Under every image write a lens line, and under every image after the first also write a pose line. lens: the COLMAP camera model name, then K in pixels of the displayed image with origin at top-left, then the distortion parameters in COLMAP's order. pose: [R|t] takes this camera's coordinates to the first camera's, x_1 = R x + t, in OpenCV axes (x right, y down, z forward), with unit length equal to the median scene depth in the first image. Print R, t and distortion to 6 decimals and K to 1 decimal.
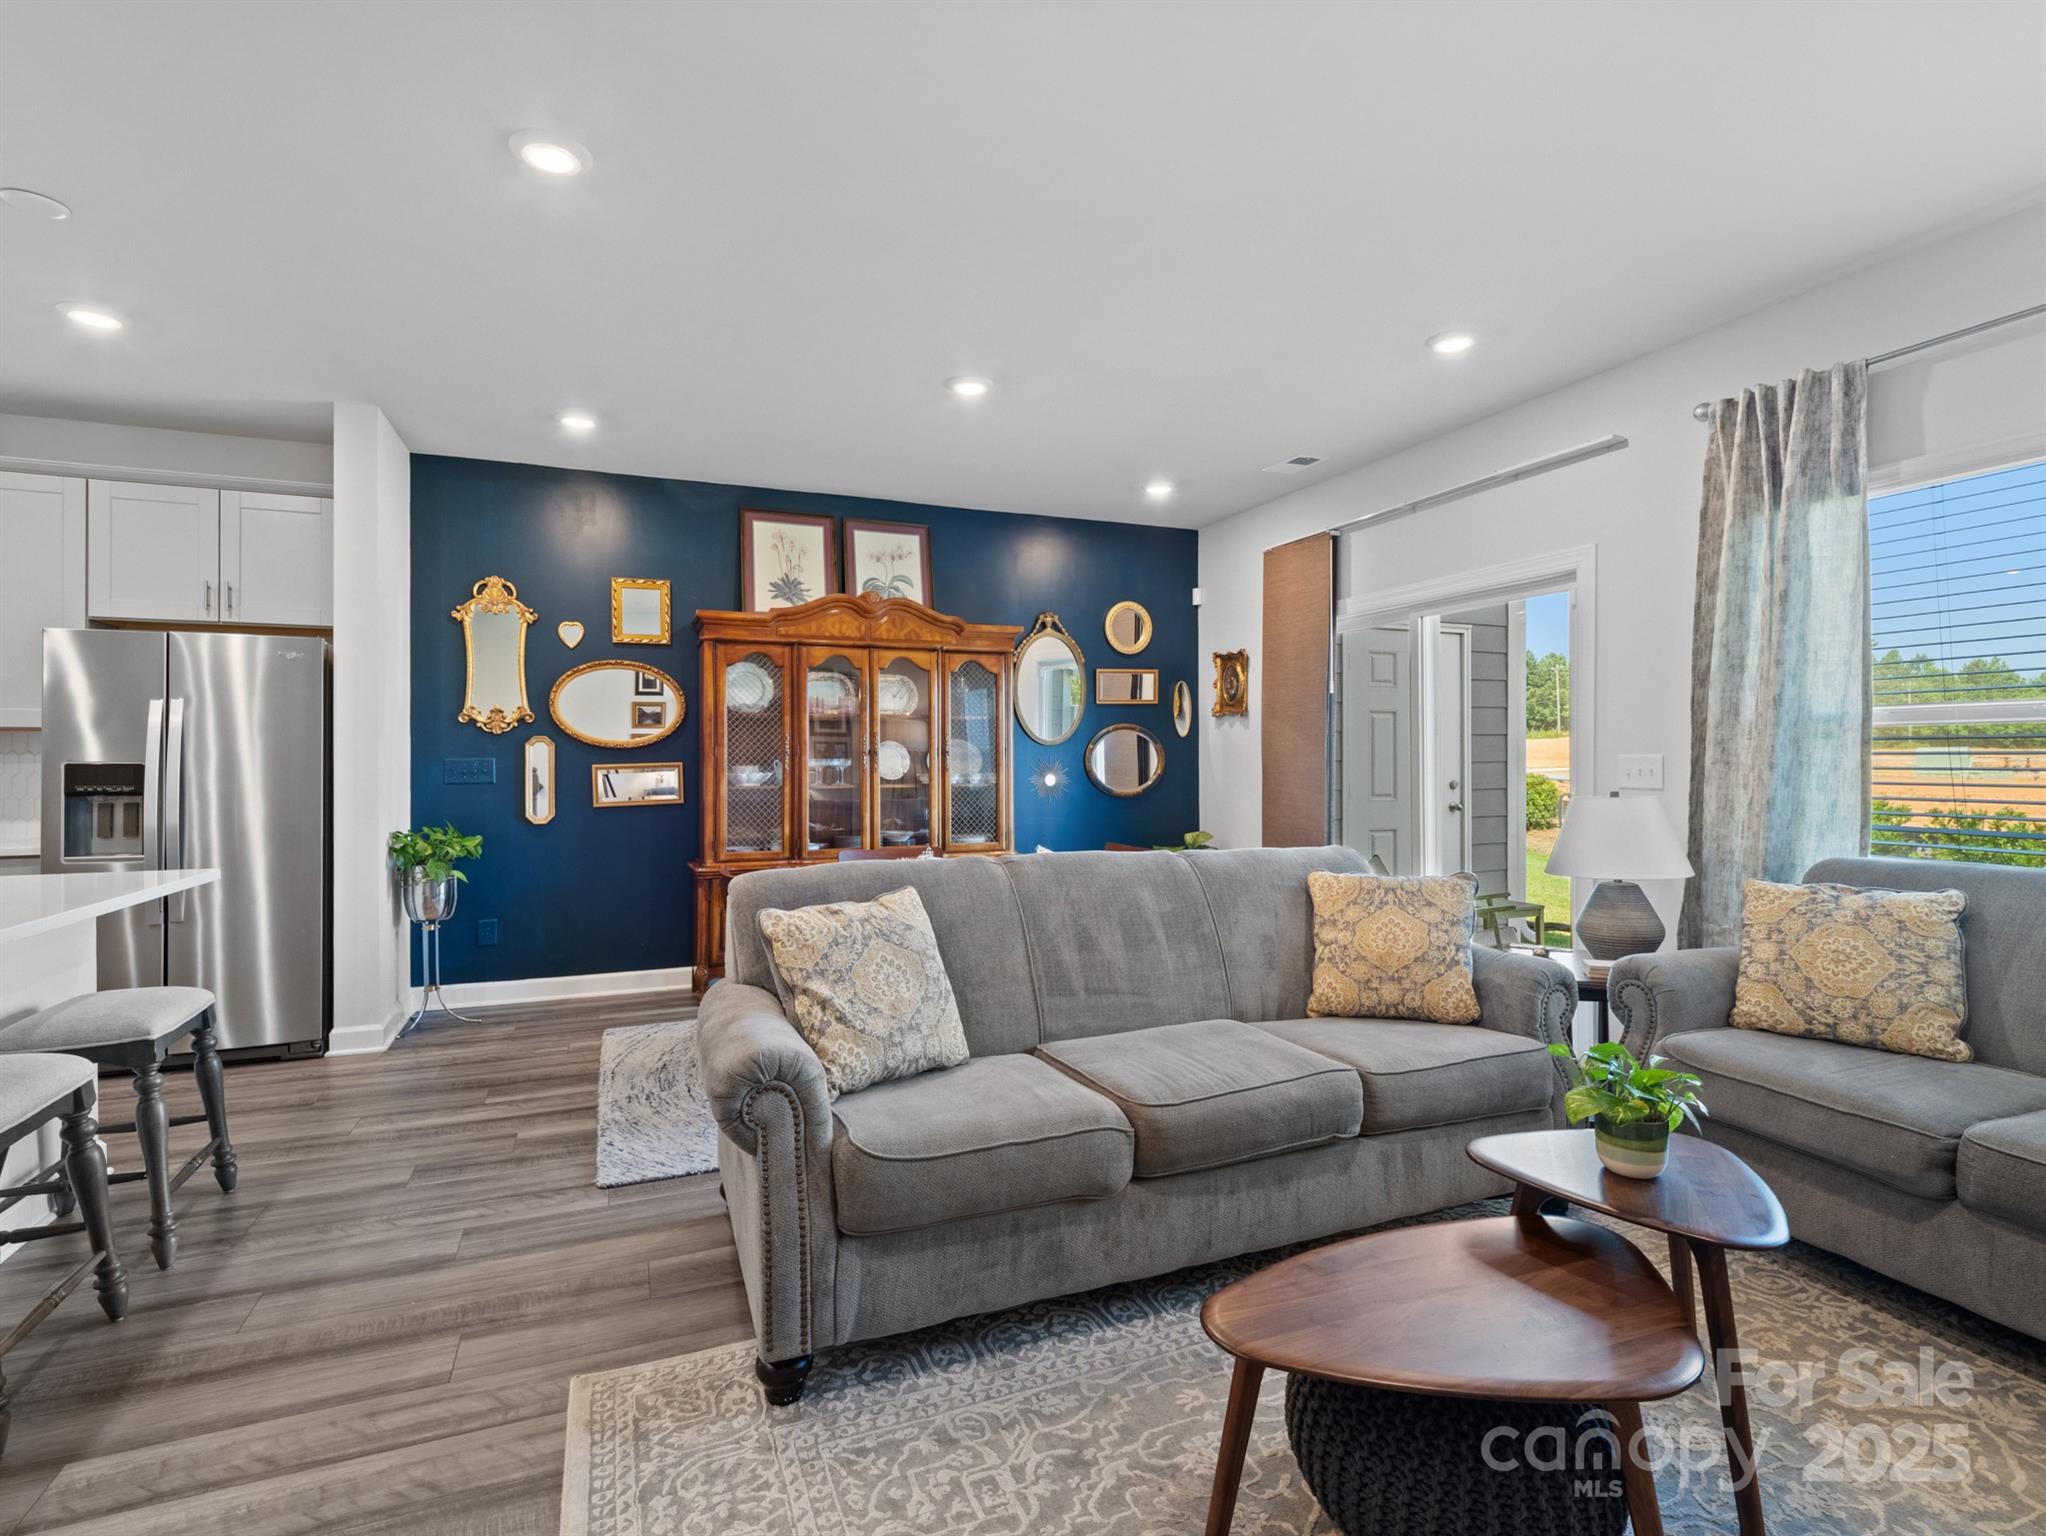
lens RADIAL K [[987.2, 0, 1027.6], [0, 987.2, 756.8], [0, 0, 1]] dist [-0.002383, -0.001801]
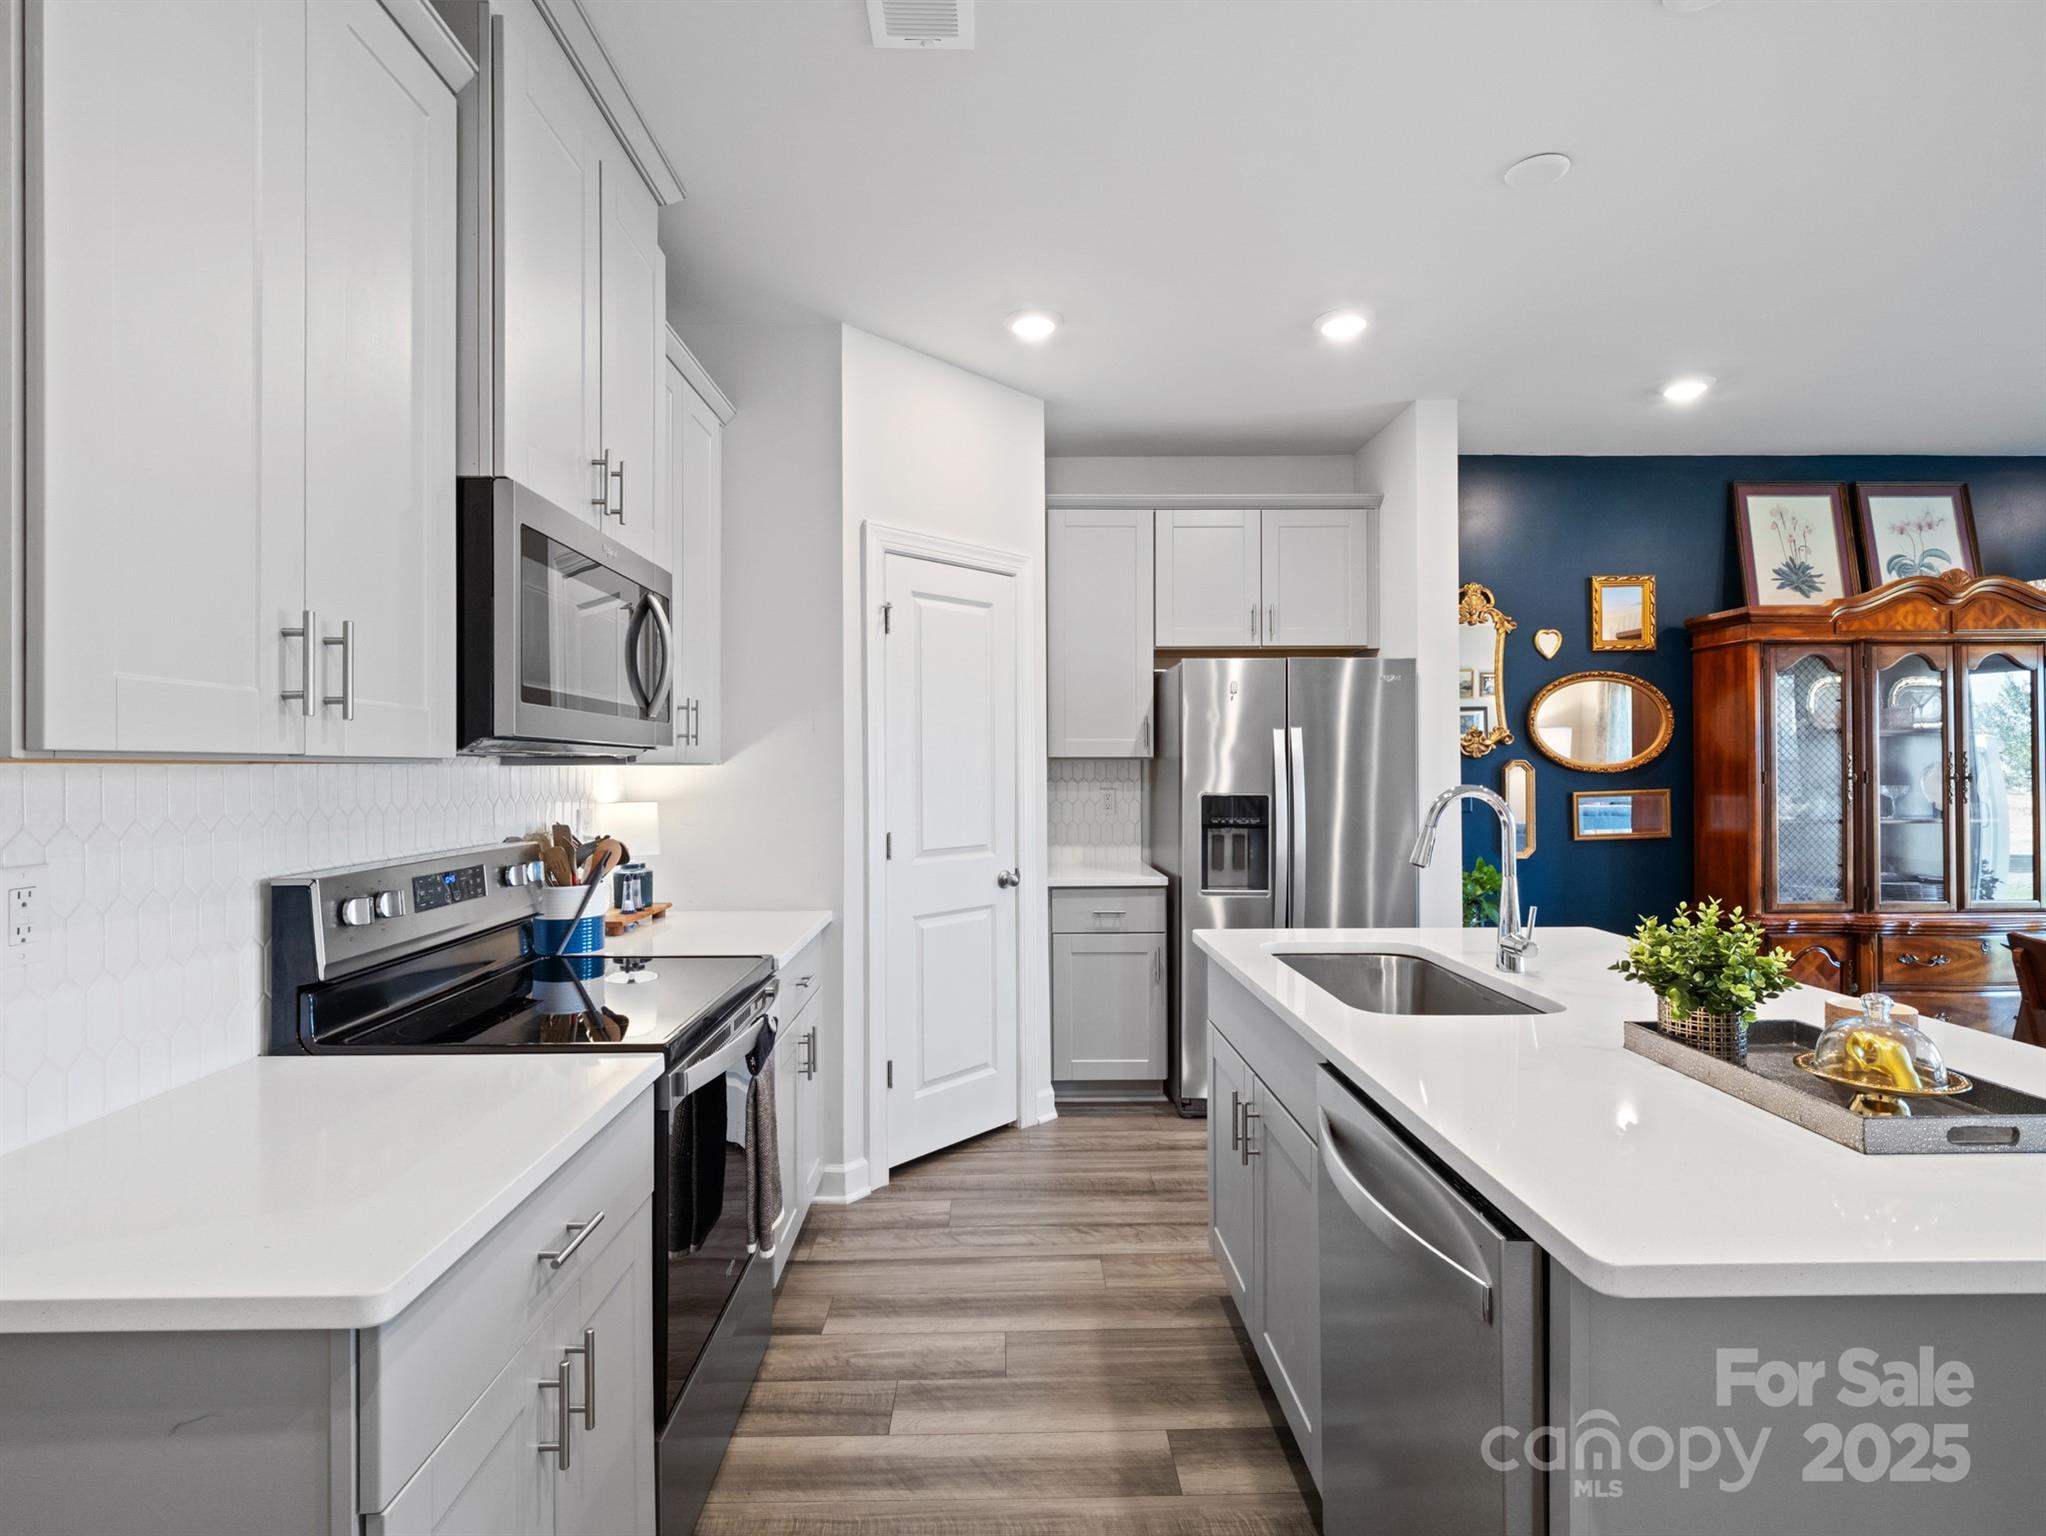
lens RADIAL K [[987.2, 0, 1010.7], [0, 987.2, 761.3], [0, 0, 1]] dist [-0.002383, -0.001801]
pose [[0.927590, -0.003737, -0.373582, -0.714746], [0.003371, 0.999993, -0.001635, -0.023795], [0.373586, 0.000257, 0.927596, 0.005965]]
